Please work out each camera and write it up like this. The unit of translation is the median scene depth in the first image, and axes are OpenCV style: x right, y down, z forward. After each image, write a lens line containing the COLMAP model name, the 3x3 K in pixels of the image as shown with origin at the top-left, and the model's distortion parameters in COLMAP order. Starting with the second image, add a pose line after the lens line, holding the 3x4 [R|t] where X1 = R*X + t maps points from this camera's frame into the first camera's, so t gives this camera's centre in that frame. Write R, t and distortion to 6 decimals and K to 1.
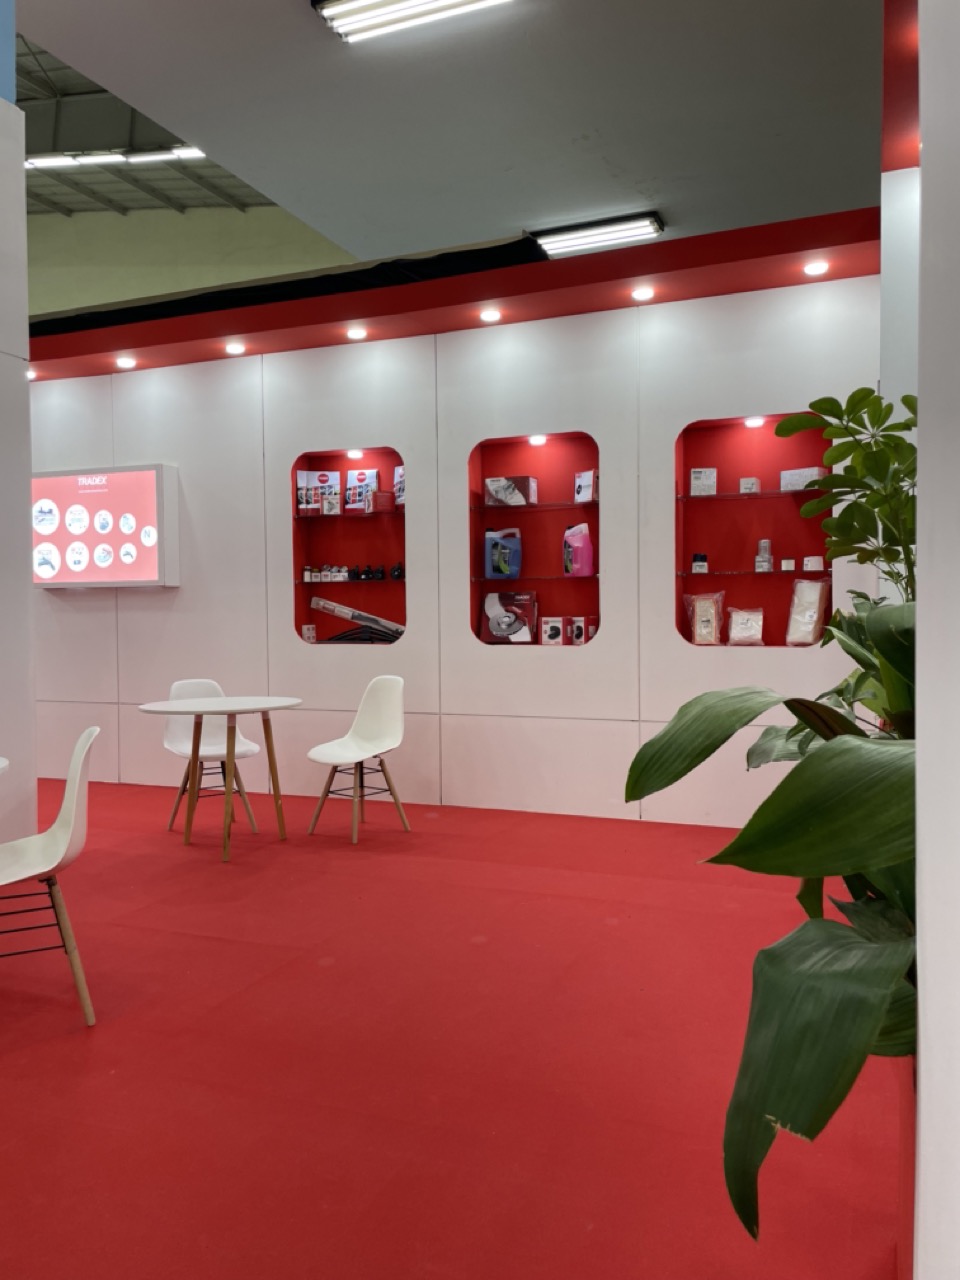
lens RADIAL K [[972.7, 0, 499.6], [0, 972.7, 631.3], [0, 0, 1]] dist [0.076704, -0.076401]
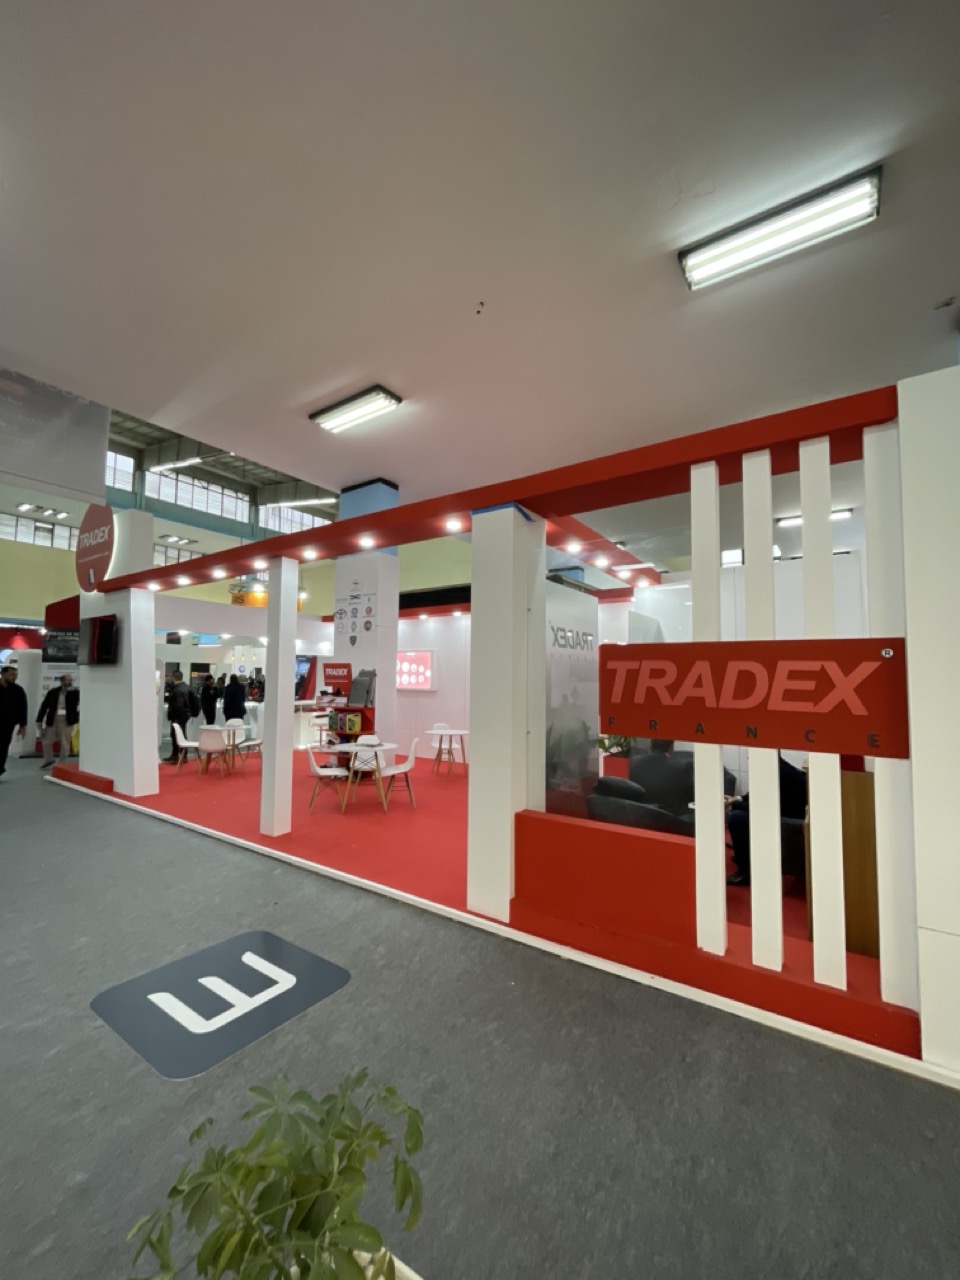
lens RADIAL K [[521.8, 0, 479.5], [0, 521.8, 636.5], [0, 0, 1]] dist [0.002507, 0.000248]
pose [[0.973117, 0.001167, -0.230309, 0.168782], [-0.024533, 0.994823, -0.098616, -0.057480], [0.229002, 0.101615, 0.968108, -0.536622]]
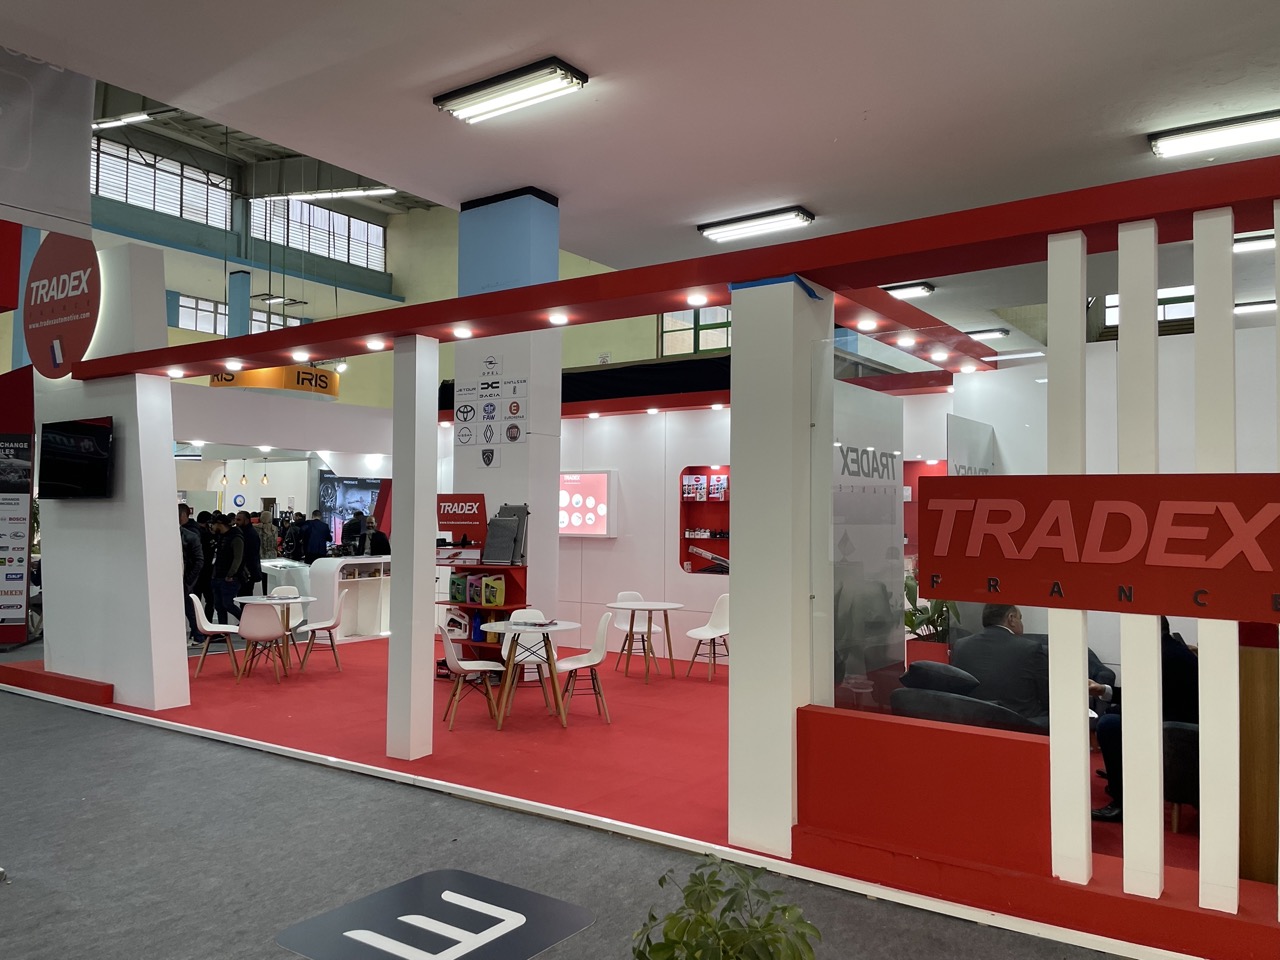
lens RADIAL K [[972.7, 0, 647.5], [0, 972.7, 464.3], [0, 0, 1]] dist [0.076704, -0.076401]
pose [[0.973727, 0.006253, -0.227633, 0.135051], [-0.022862, 0.997257, -0.070399, -0.057873], [0.226569, 0.073753, 0.971199, -0.747103]]
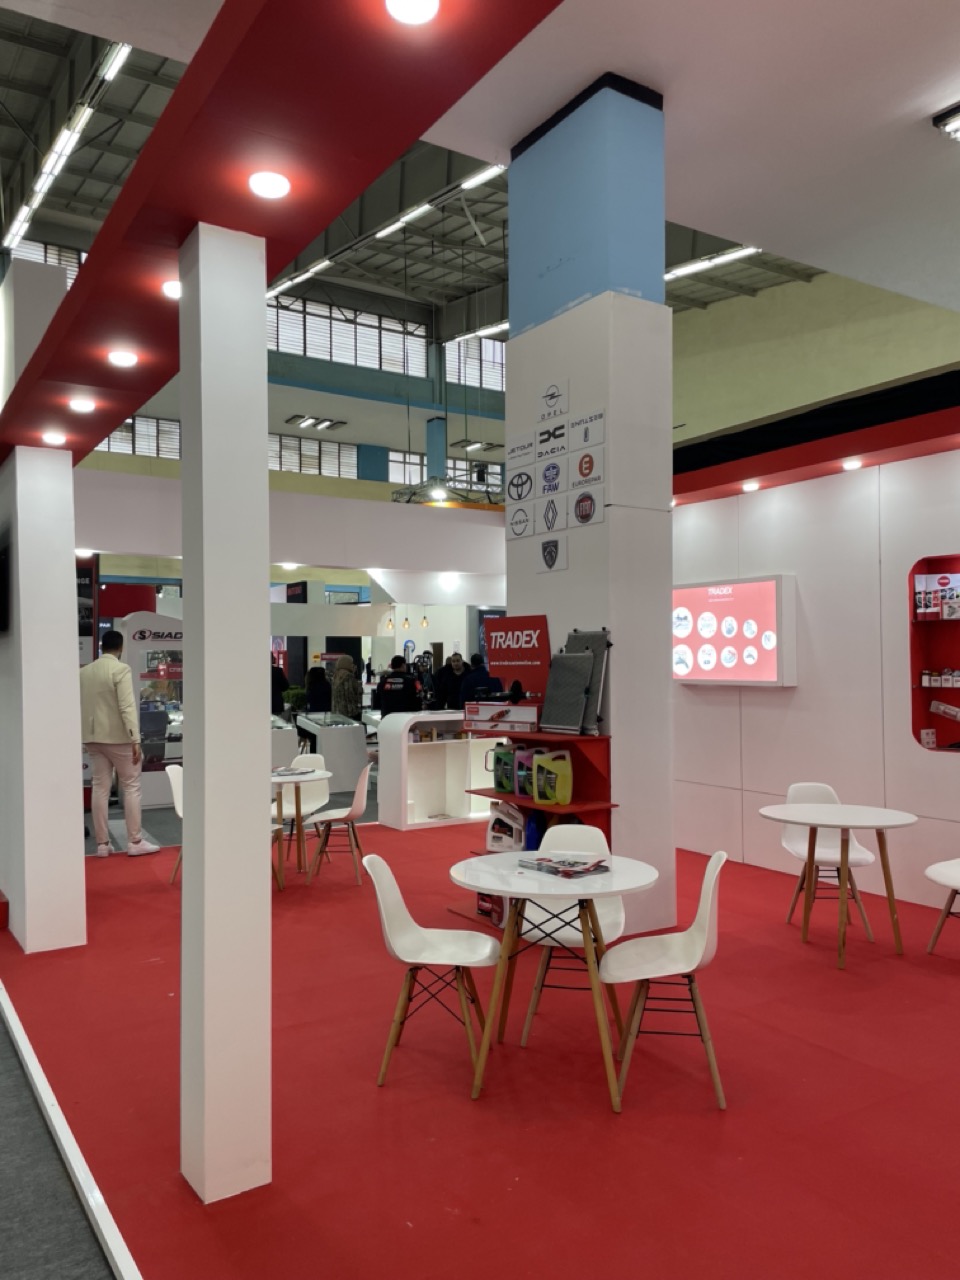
lens RADIAL K [[972.7, 0, 477.7], [0, 972.7, 634.0], [0, 0, 1]] dist [0.076704, -0.076401]
pose [[0.805890, -0.010620, -0.591970, 0.028185], [-0.015724, 0.999103, -0.039330, -0.057709], [0.591857, 0.041004, 0.805000, -0.073687]]
